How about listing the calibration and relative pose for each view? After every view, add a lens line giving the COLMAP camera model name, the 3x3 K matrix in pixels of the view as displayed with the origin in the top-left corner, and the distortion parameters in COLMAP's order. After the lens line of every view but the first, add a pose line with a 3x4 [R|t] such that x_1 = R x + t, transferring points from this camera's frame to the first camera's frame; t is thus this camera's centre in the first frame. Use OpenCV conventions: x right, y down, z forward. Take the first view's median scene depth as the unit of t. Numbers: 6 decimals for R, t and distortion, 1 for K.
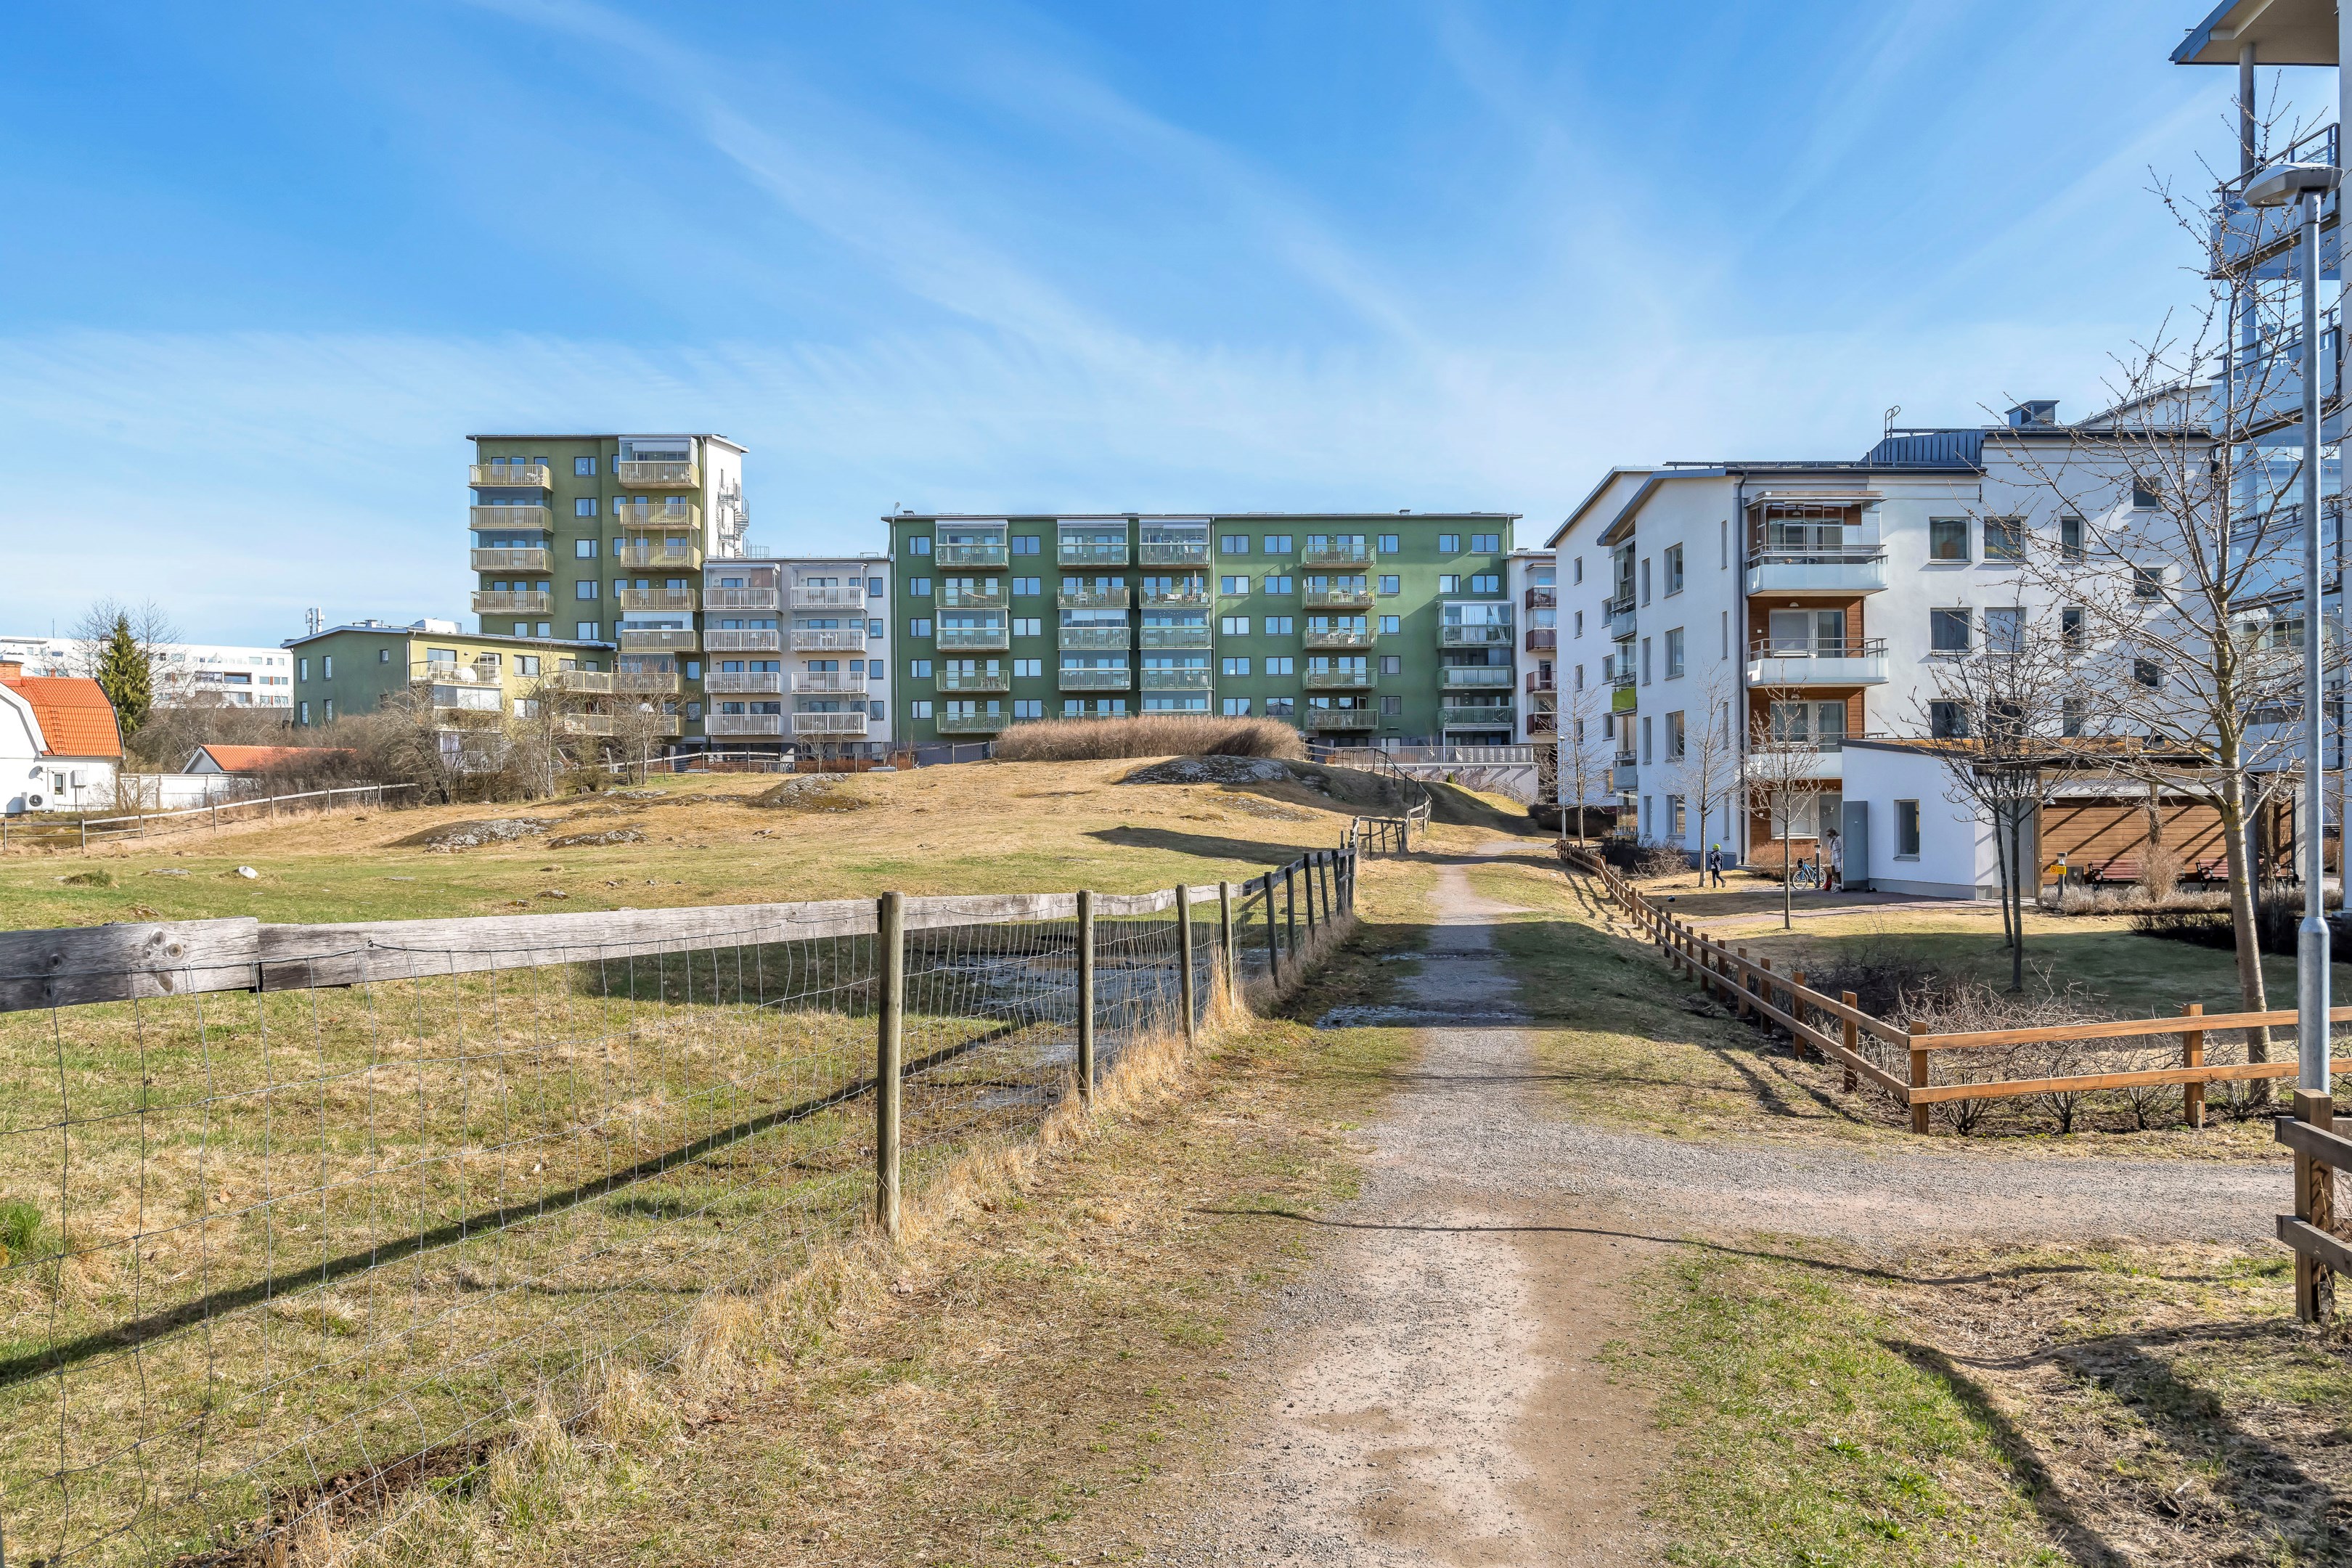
lens RADIAL K [[1915.5, 0, 1175.7], [0, 1915.5, 789.2], [0, 0, 1]] dist [0.006141, -0.001640]
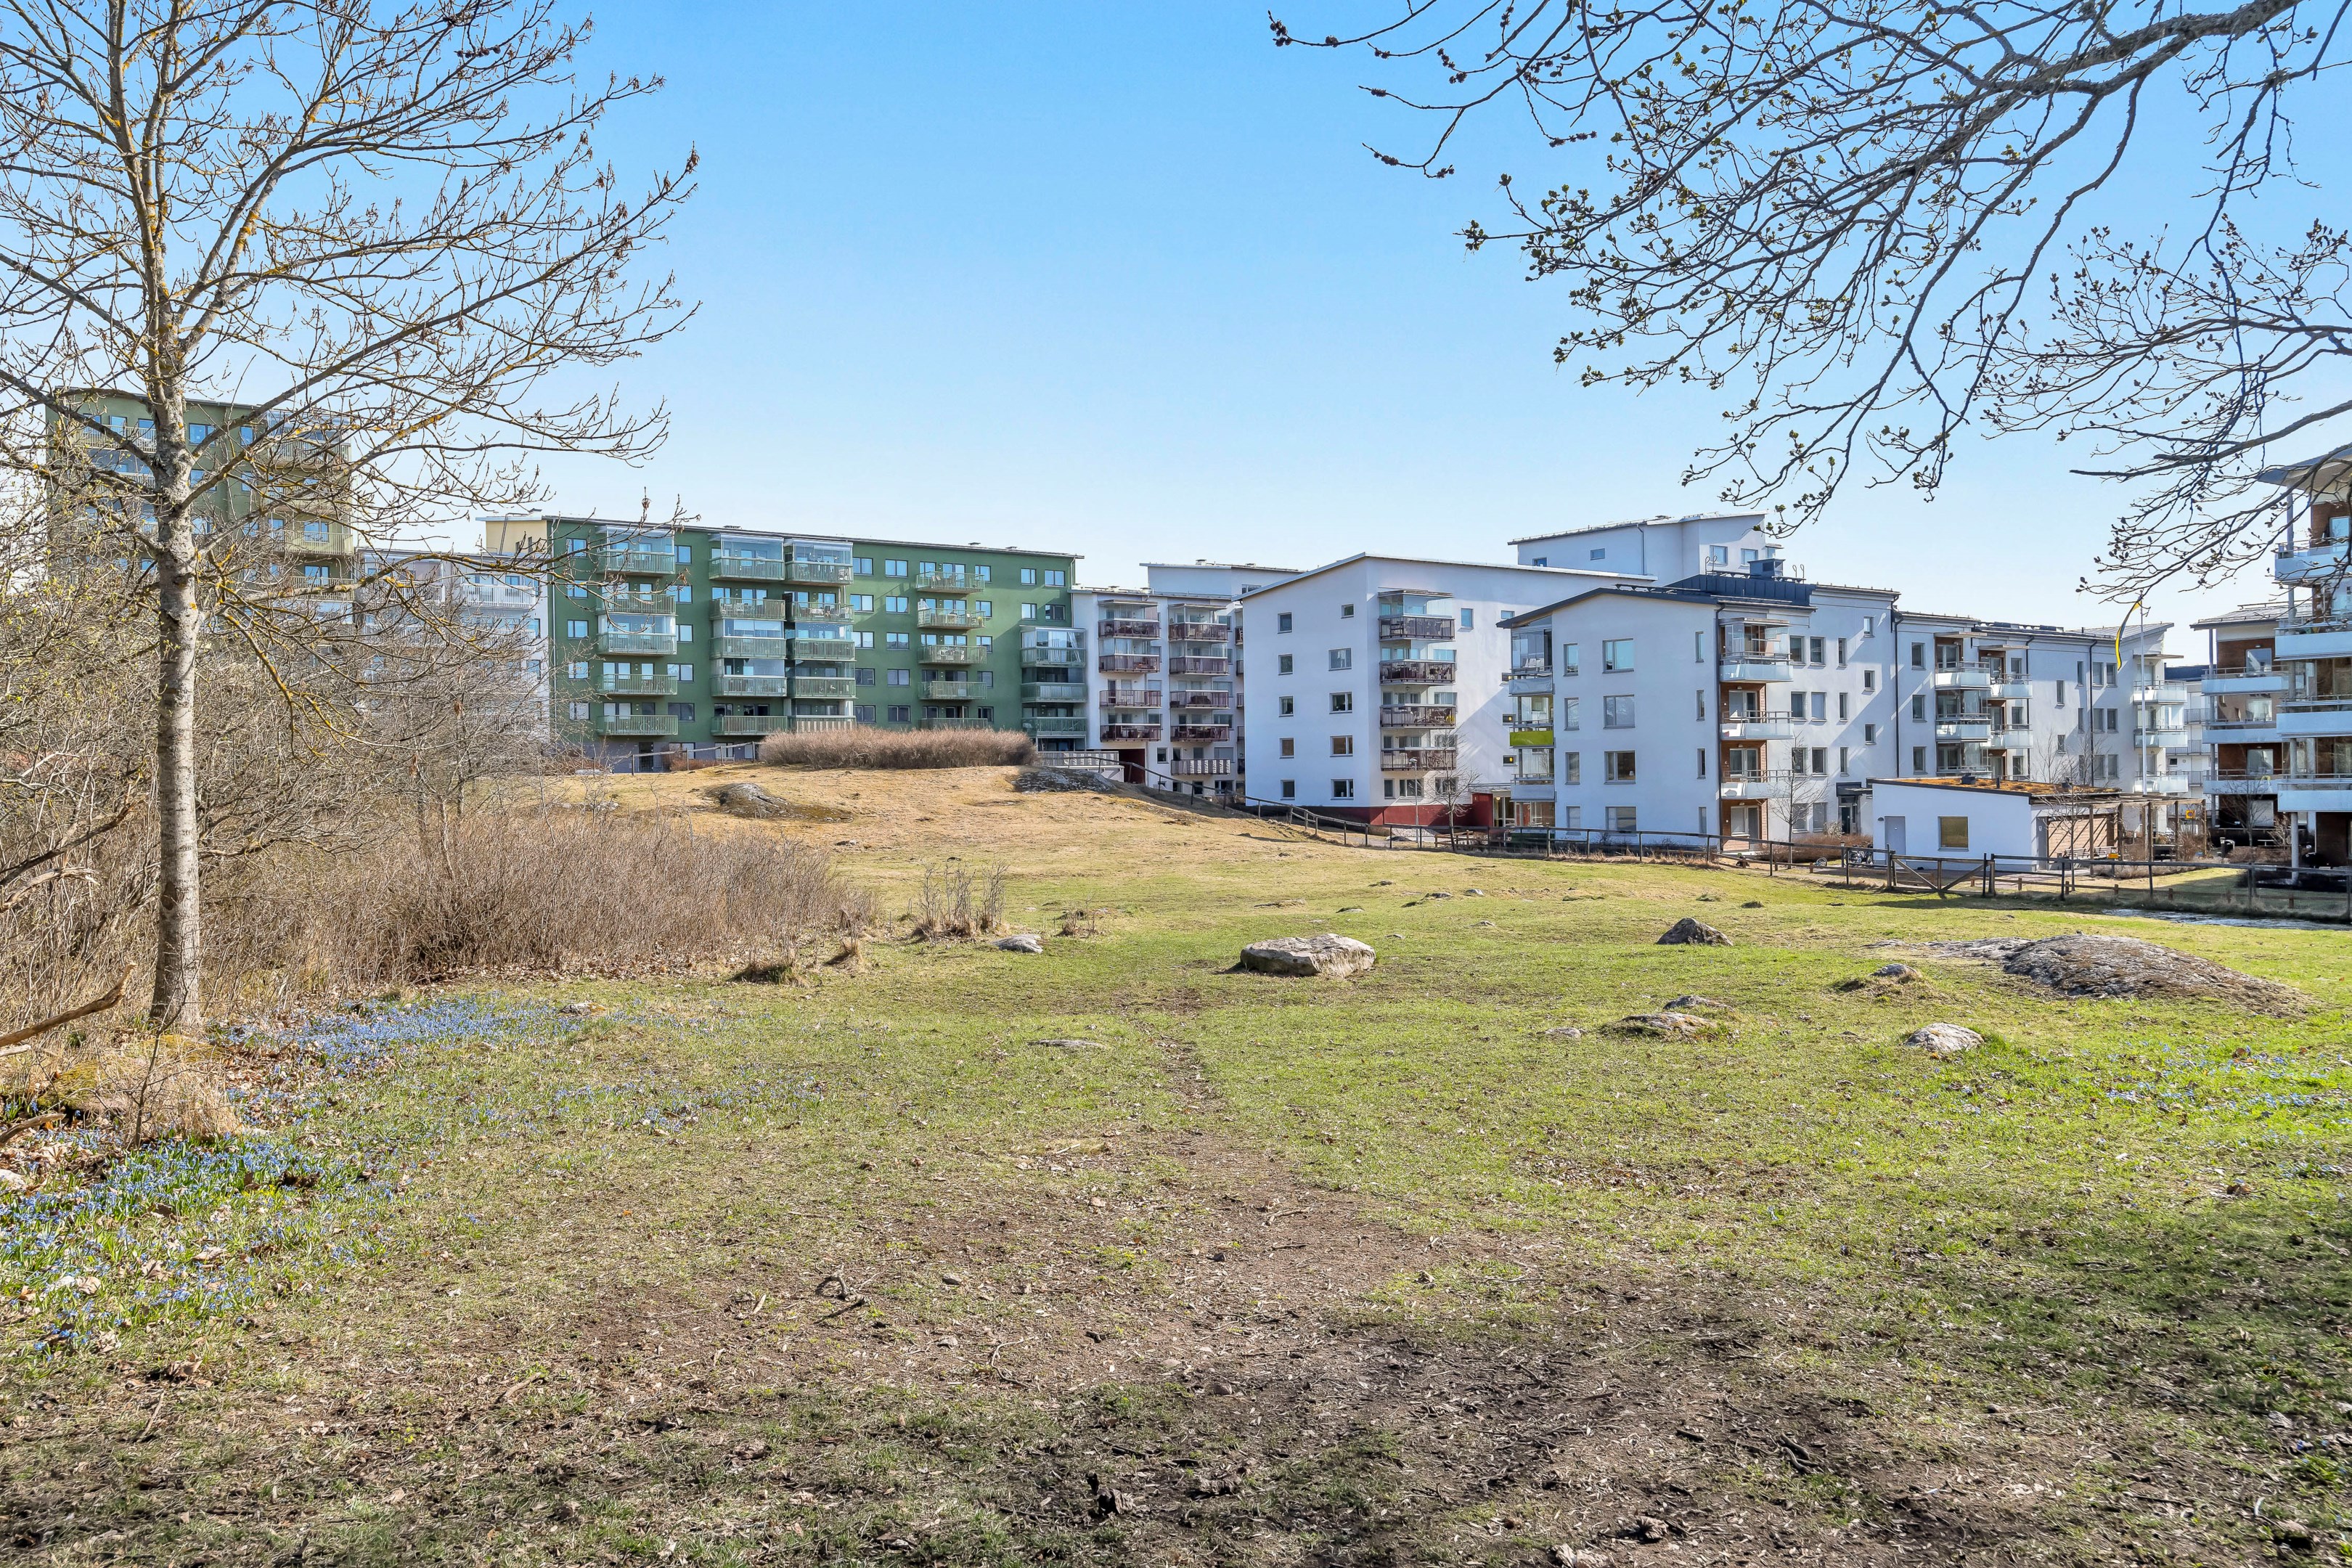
lens RADIAL K [[1915.5, 0, 1175.2], [0, 1915.5, 776.9], [0, 0, 1]] dist [0.006141, -0.001640]
pose [[0.795619, -0.004713, 0.605778, -0.494460], [-0.002941, 0.999928, 0.011642, -0.019943], [-0.605790, -0.011044, 0.795548, 0.016225]]
